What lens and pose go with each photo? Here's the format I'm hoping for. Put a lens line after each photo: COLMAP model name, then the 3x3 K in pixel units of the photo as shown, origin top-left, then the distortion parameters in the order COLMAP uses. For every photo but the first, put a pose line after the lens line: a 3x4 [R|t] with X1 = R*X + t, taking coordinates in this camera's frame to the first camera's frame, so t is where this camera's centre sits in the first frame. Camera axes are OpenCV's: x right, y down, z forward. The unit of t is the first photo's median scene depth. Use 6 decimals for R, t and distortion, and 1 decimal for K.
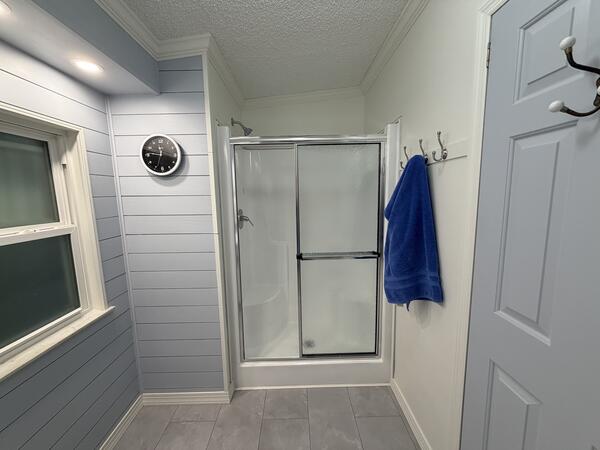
lens RADIAL K [[242.2, 0, 297.1], [0, 242.2, 226.9], [0, 0, 1]] dist [0.003548, -0.001234]
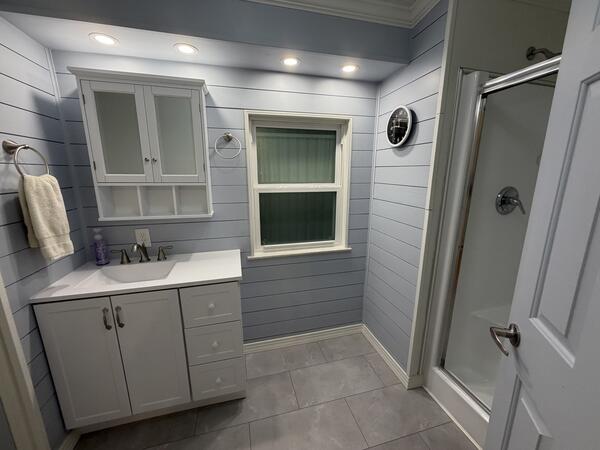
lens RADIAL K [[242.2, 0, 299.2], [0, 242.2, 225.7], [0, 0, 1]] dist [0.003548, -0.001234]
pose [[0.239850, 0.225845, -0.944175, 0.434218], [-0.133196, 0.971022, 0.198431, -0.029681], [0.961629, 0.078166, 0.262981, 0.341545]]
